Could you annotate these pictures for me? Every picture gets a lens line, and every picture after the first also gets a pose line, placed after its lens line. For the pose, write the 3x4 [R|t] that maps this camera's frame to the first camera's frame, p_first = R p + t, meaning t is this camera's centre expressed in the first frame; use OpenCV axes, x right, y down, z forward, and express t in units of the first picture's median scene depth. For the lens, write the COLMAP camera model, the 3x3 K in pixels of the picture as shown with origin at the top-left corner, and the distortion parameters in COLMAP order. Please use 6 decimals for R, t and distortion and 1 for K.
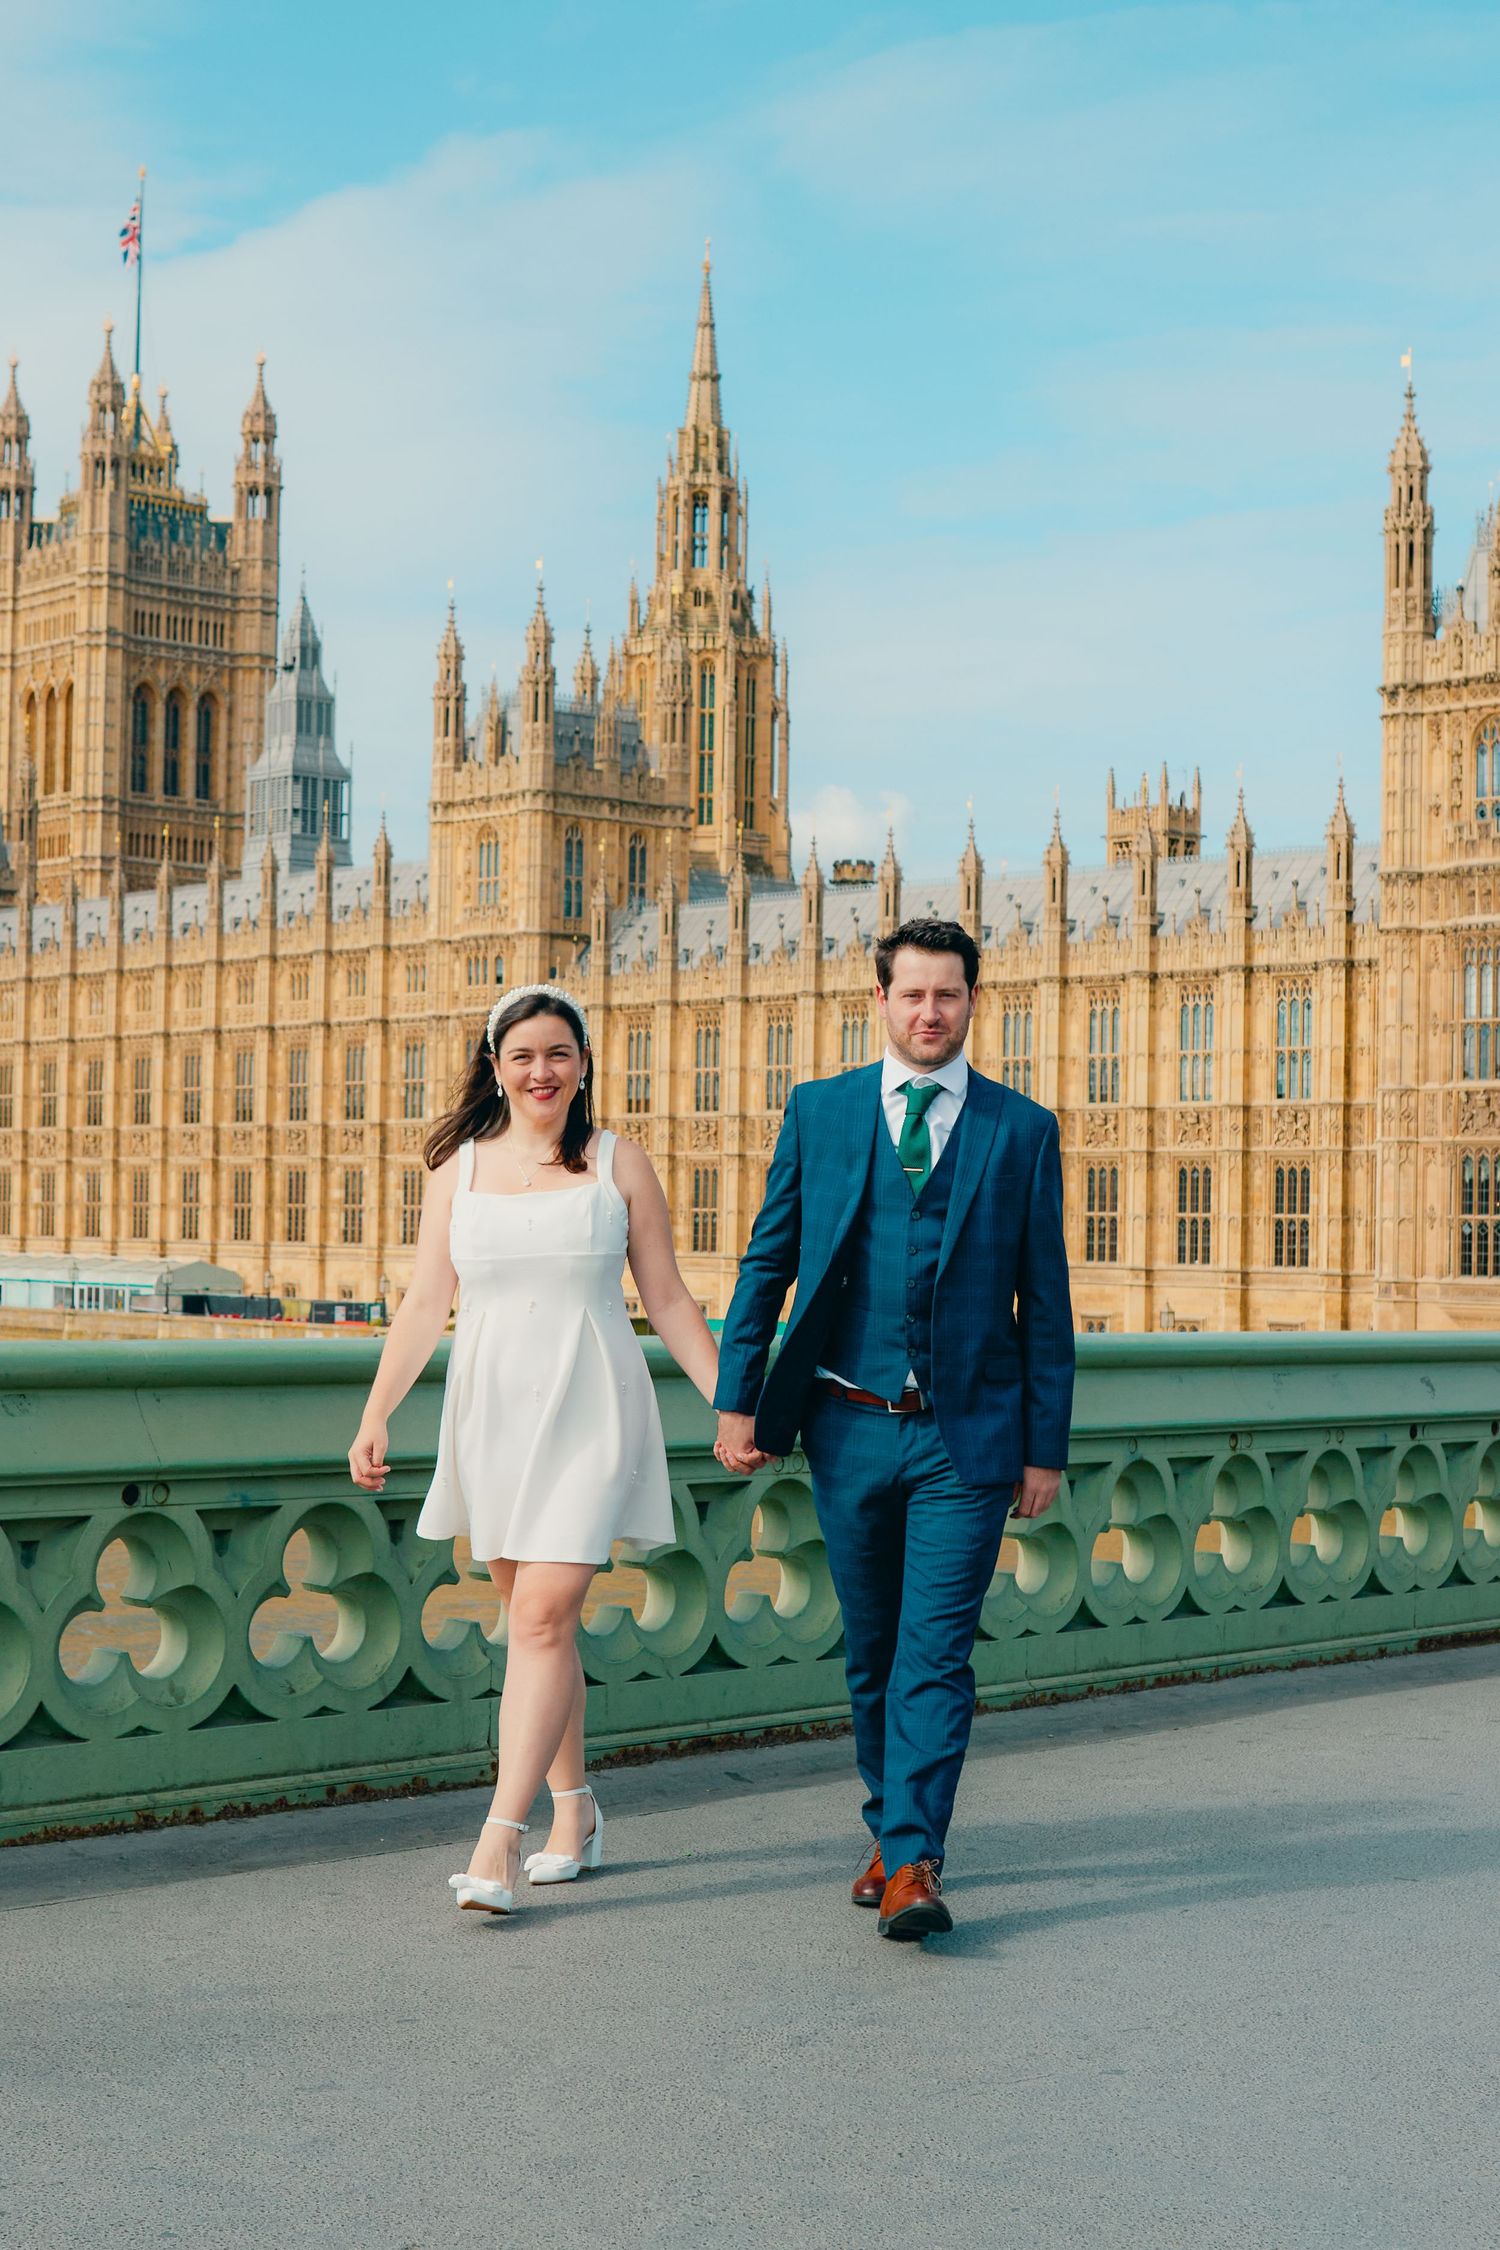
lens RADIAL K [[3278.7, 0, 746.6], [0, 3278.7, 1132.5], [0, 0, 1]] dist [-0.057906, 0.000000]
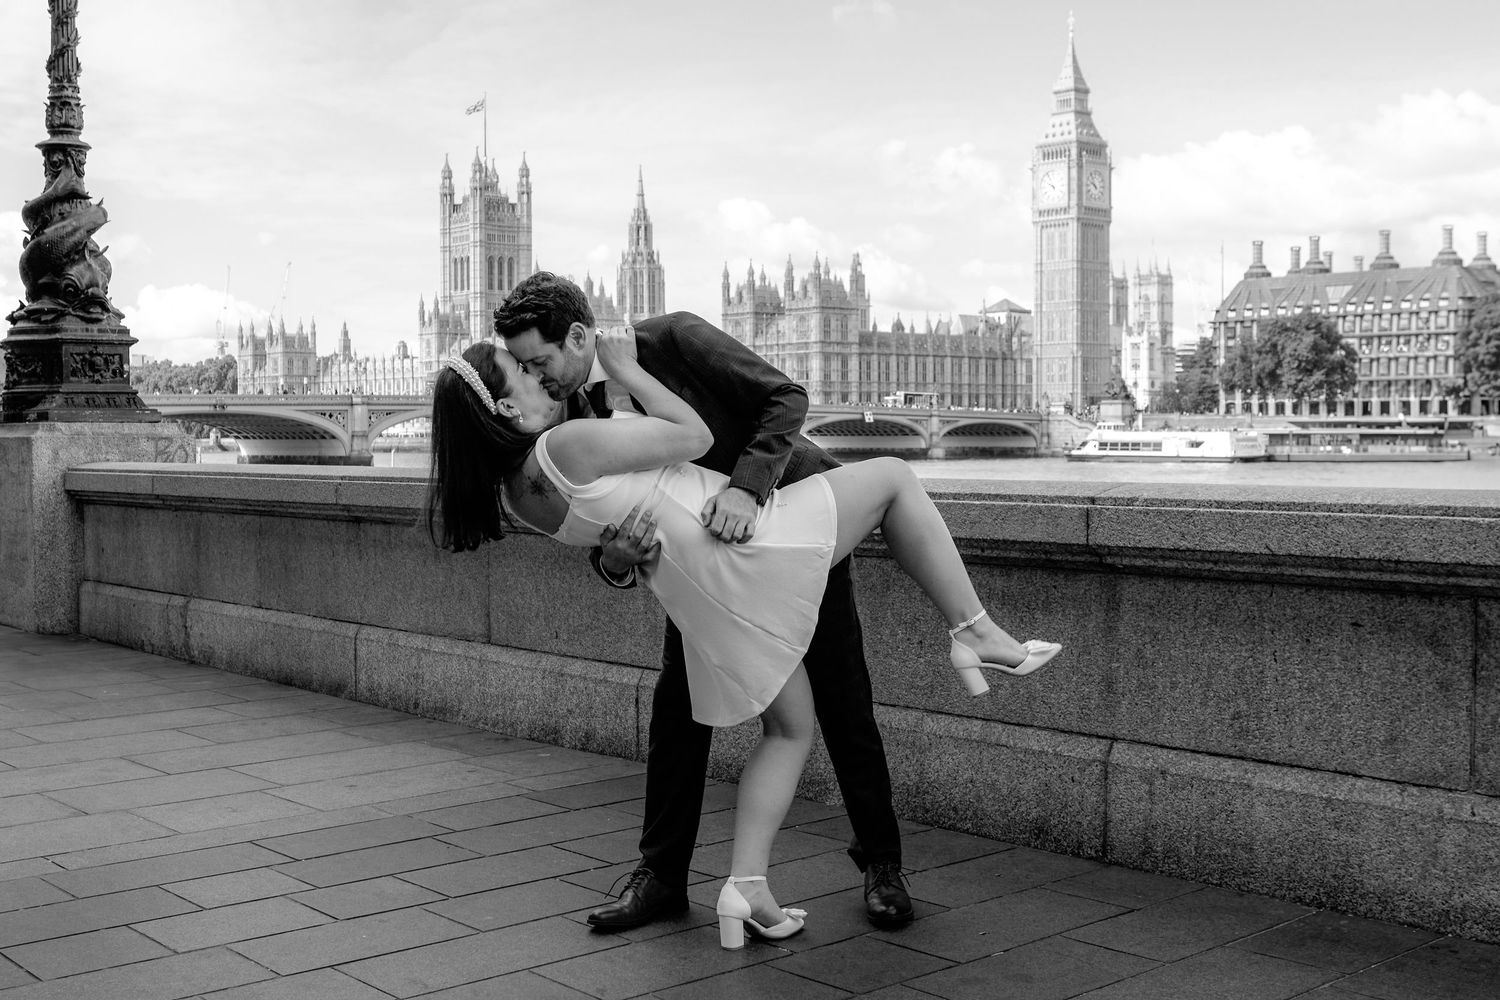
lens RADIAL K [[1765.9, 0, 757.1], [0, 1765.9, 506.2], [0, 0, 1]] dist [-0.080611, 0.000000]
pose [[0.999543, -0.019426, -0.023159, 0.115626], [0.020973, 0.997427, 0.068554, -0.004045], [0.021768, -0.069008, 0.997379, -0.756701]]
